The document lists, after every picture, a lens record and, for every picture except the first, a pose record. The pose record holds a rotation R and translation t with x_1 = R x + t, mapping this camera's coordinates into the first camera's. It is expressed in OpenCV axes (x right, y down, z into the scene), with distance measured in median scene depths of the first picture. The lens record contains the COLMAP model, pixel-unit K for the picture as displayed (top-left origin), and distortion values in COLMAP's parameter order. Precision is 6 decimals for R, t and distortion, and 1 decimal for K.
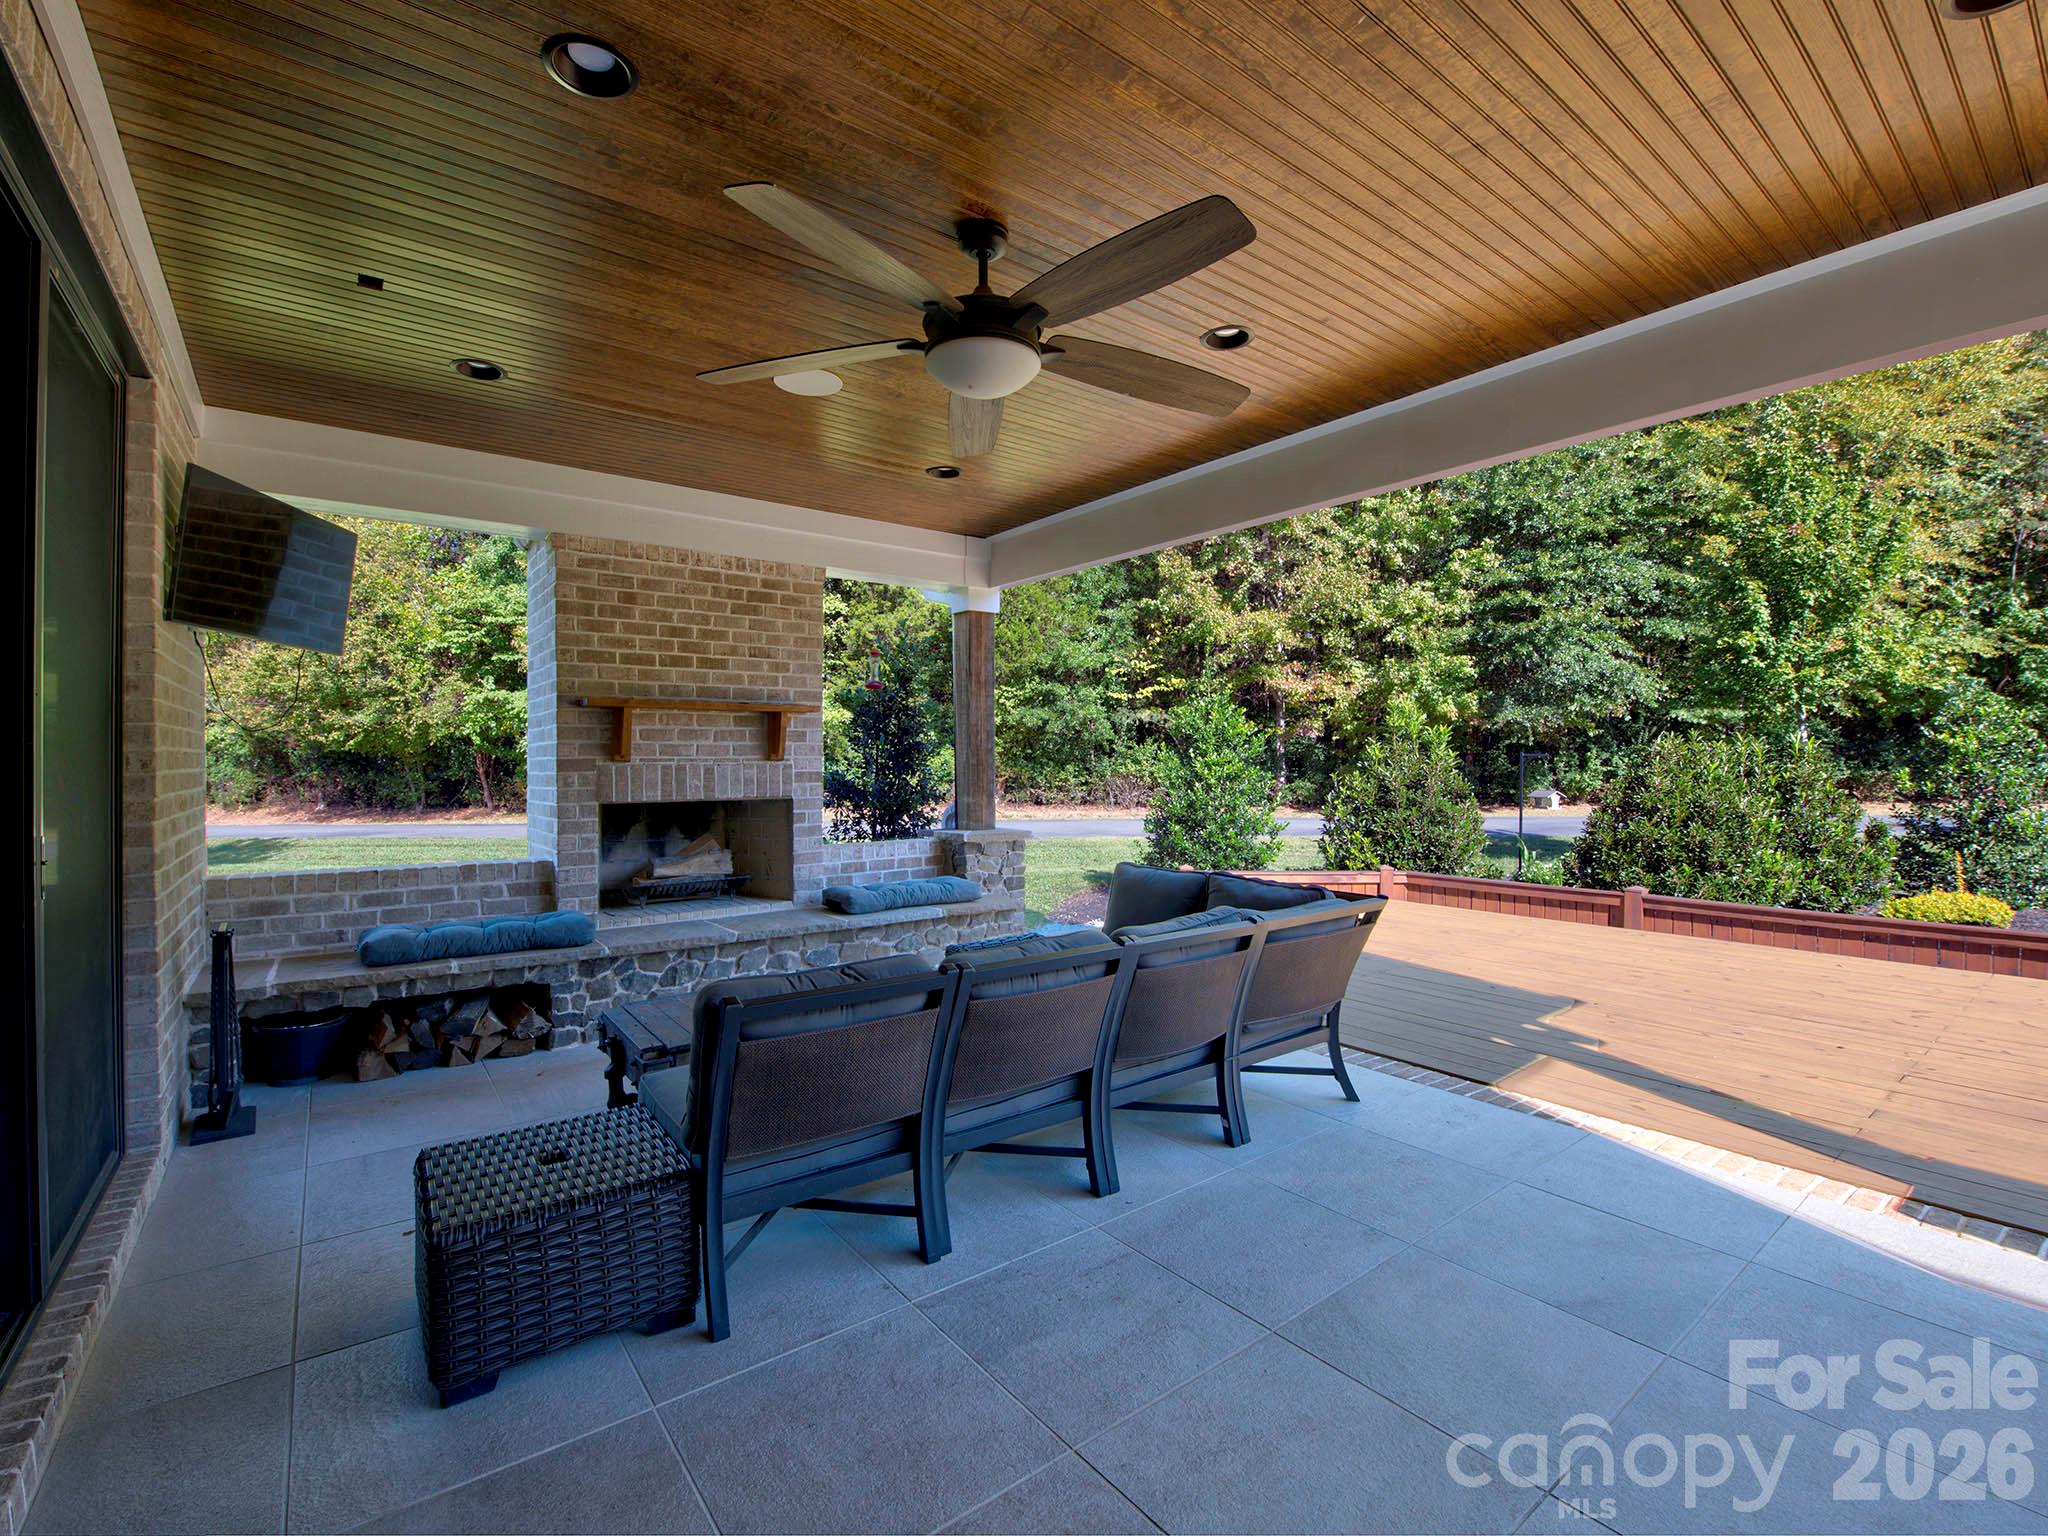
lens RADIAL K [[909.0, 0, 1024.0], [0, 909.0, 768.0], [0, 0, 1]] dist [-0.000310, -0.000041]
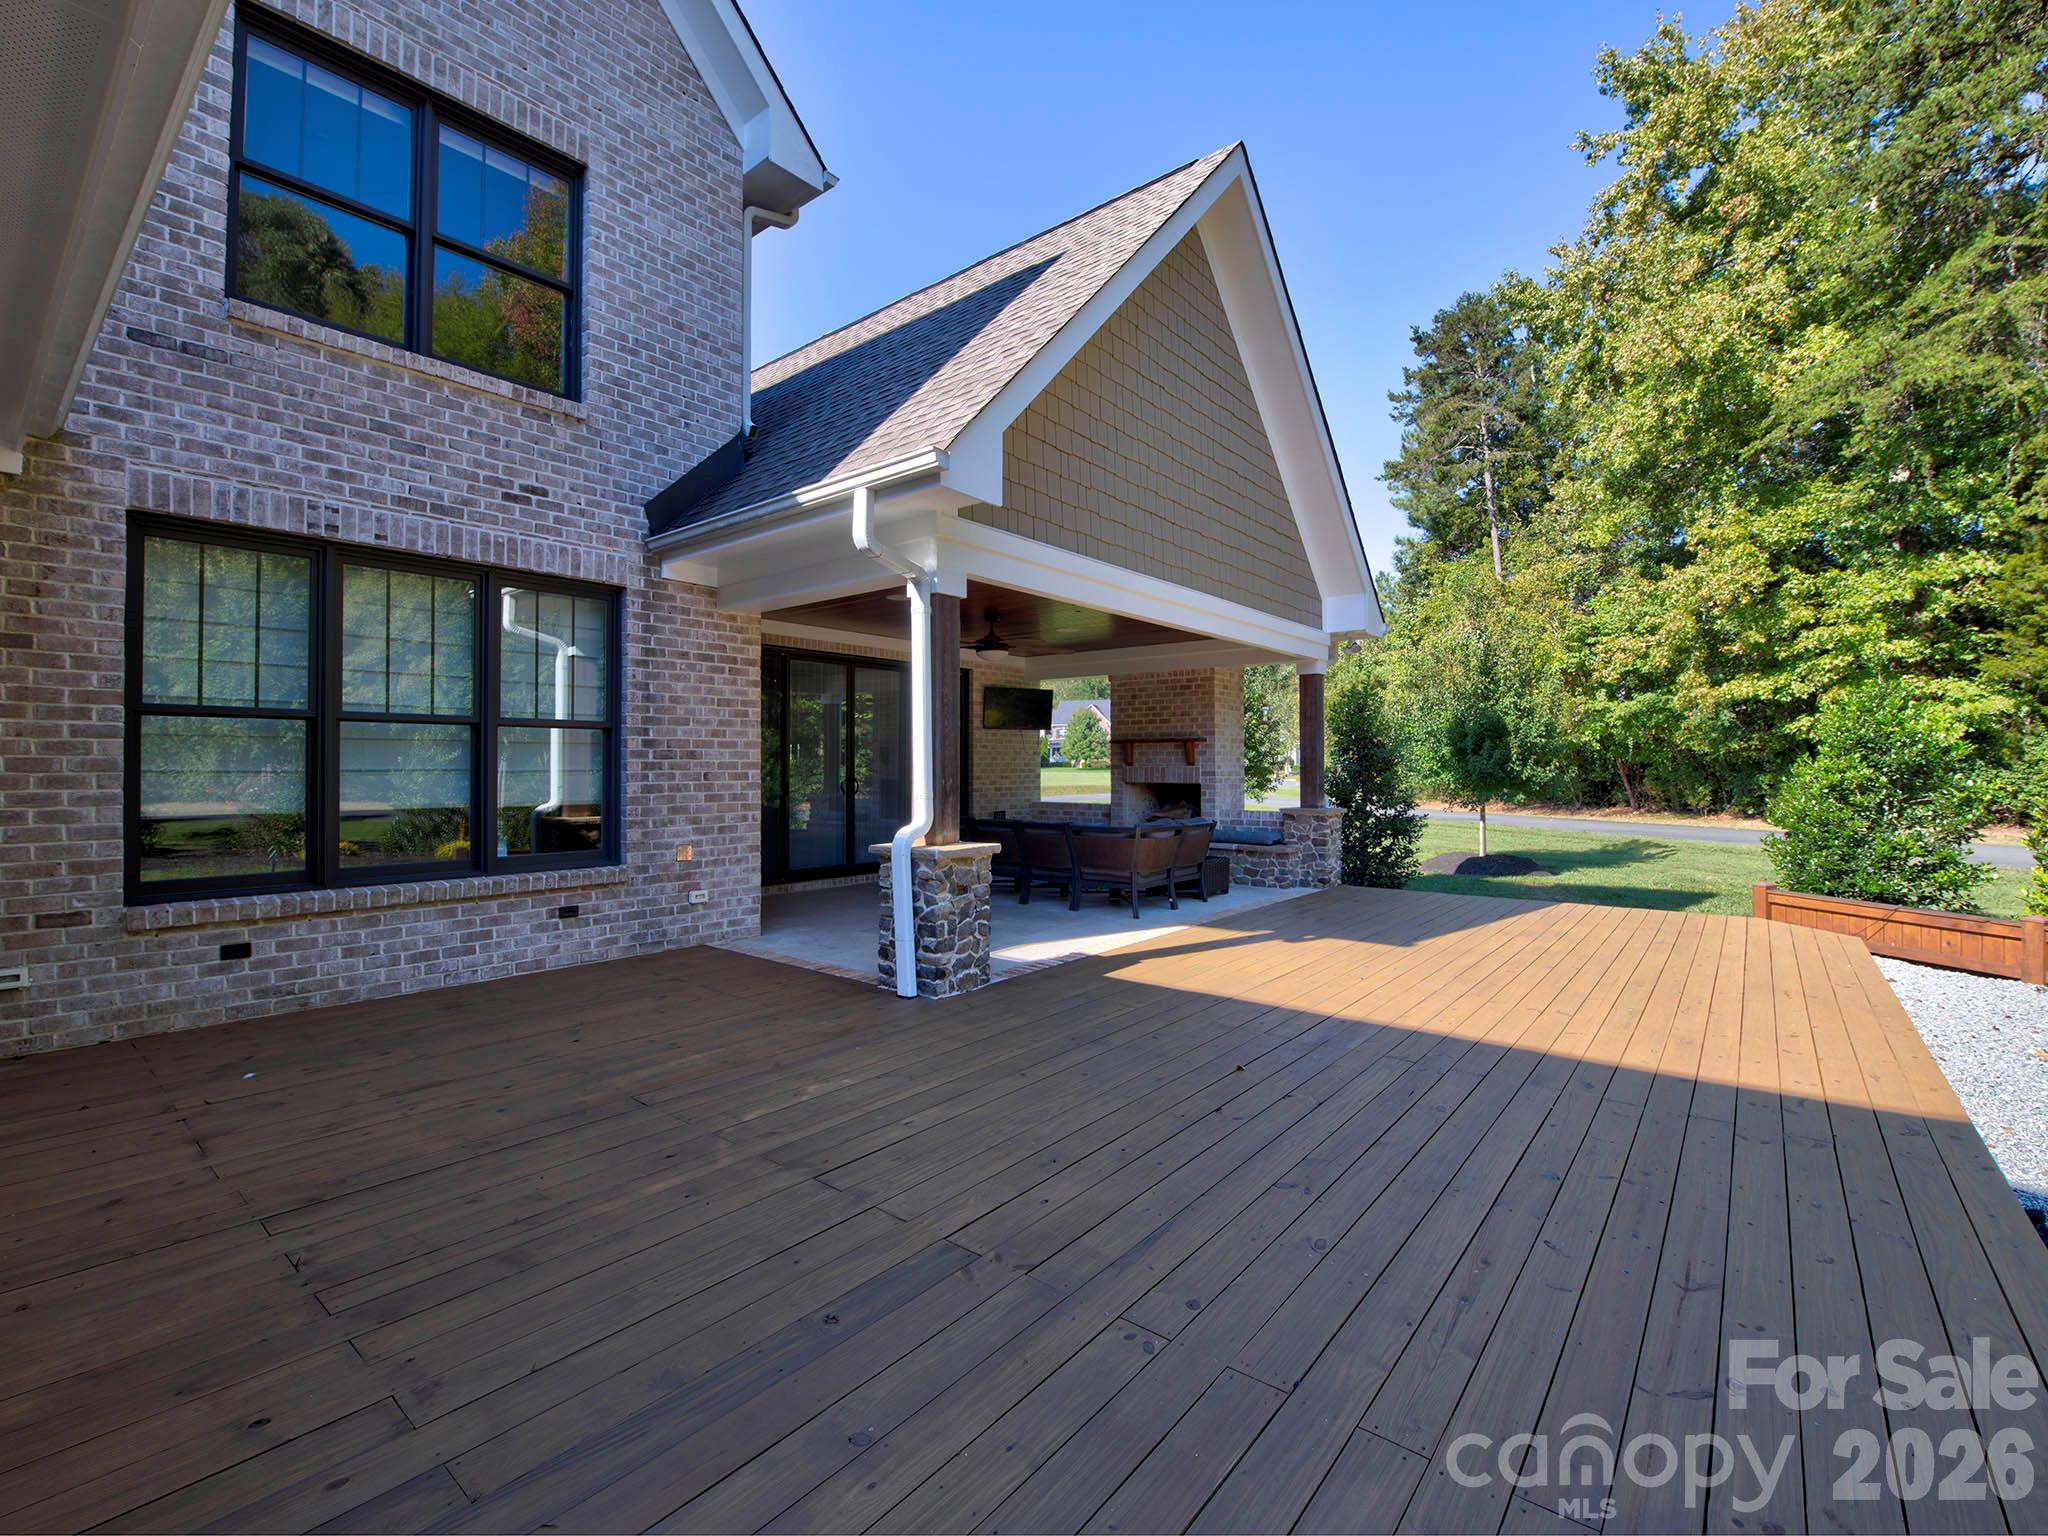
lens RADIAL K [[909.0, 0, 1024.0], [0, 909.0, 768.0], [0, 0, 1]] dist [-0.000310, -0.000041]
pose [[0.225990, 0.005828, -0.974112, 1.767153], [-0.005980, 0.999972, 0.004595, -0.010353], [0.974111, 0.004787, 0.226018, 0.179402]]
